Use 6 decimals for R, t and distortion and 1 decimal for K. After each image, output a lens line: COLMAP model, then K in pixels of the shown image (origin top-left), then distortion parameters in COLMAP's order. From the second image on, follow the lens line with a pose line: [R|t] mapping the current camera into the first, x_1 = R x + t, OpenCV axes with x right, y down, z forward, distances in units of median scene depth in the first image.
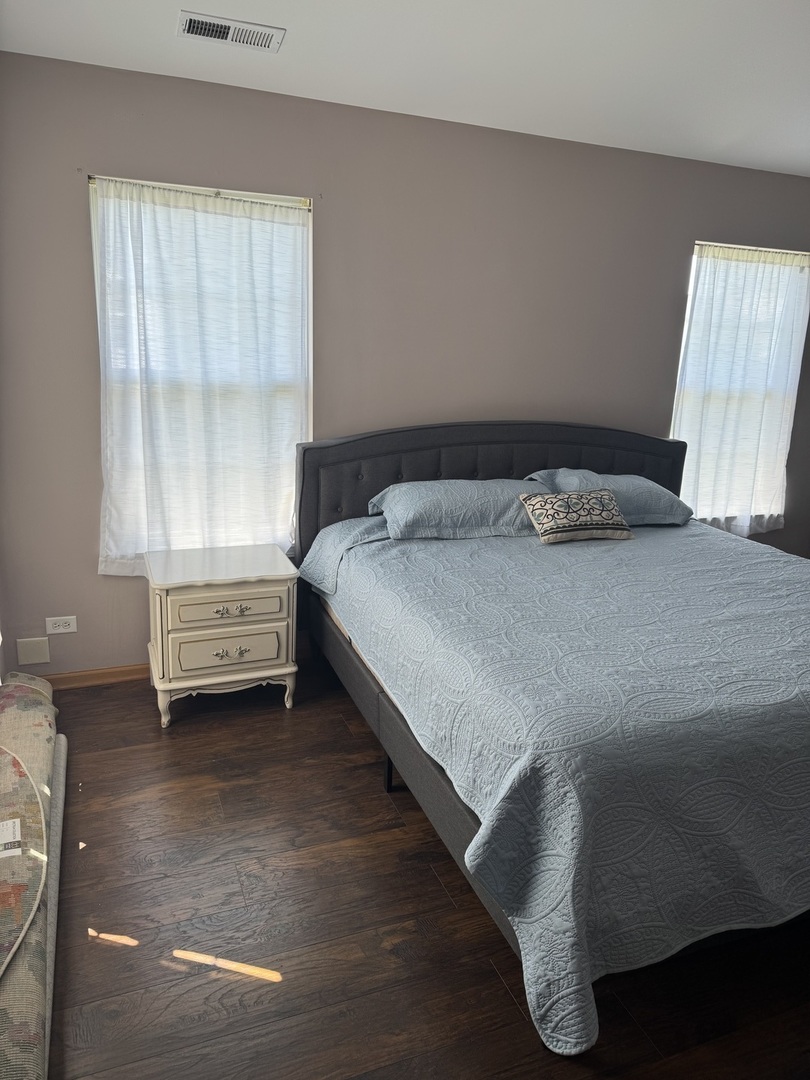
lens RADIAL K [[753.3, 0, 414.1], [0, 753.3, 542.6], [0, 0, 1]] dist [0.042814, -0.052076]
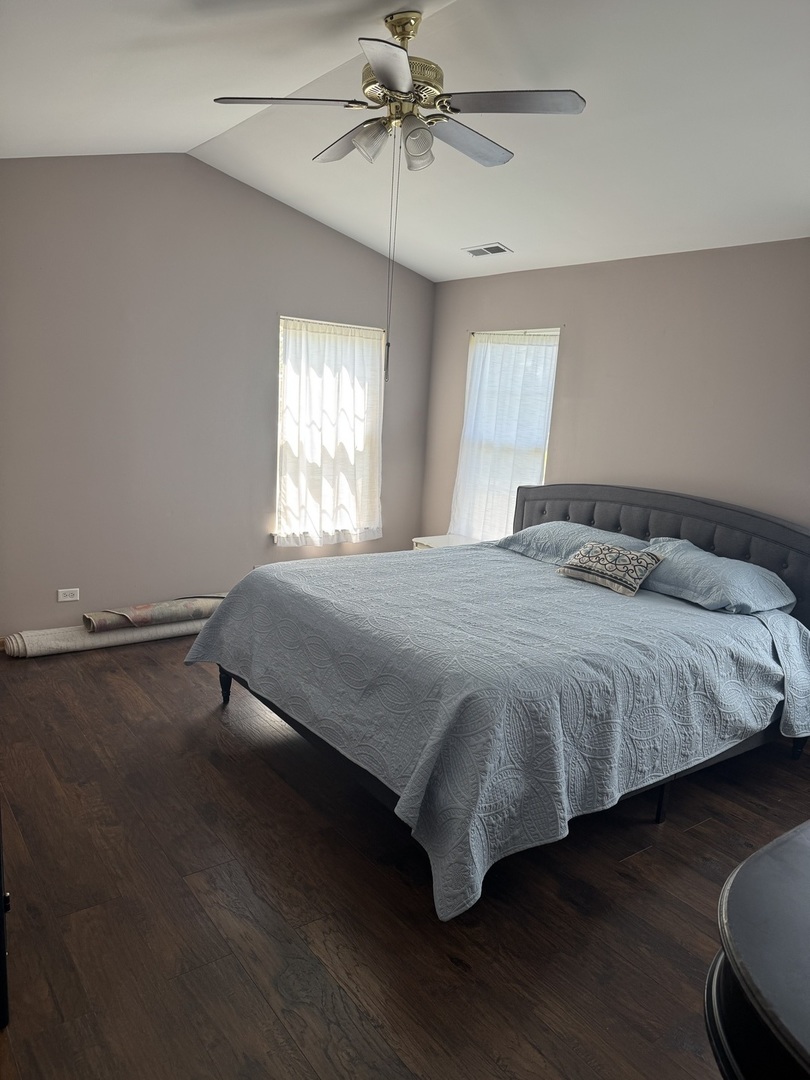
lens RADIAL K [[753.3, 0, 409.9], [0, 753.3, 541.6], [0, 0, 1]] dist [0.042814, -0.052076]
pose [[0.267515, 0.162846, -0.949693, 1.434628], [-0.304542, 0.949381, 0.077008, -0.079044], [0.914161, 0.268620, 0.303567, 0.419850]]
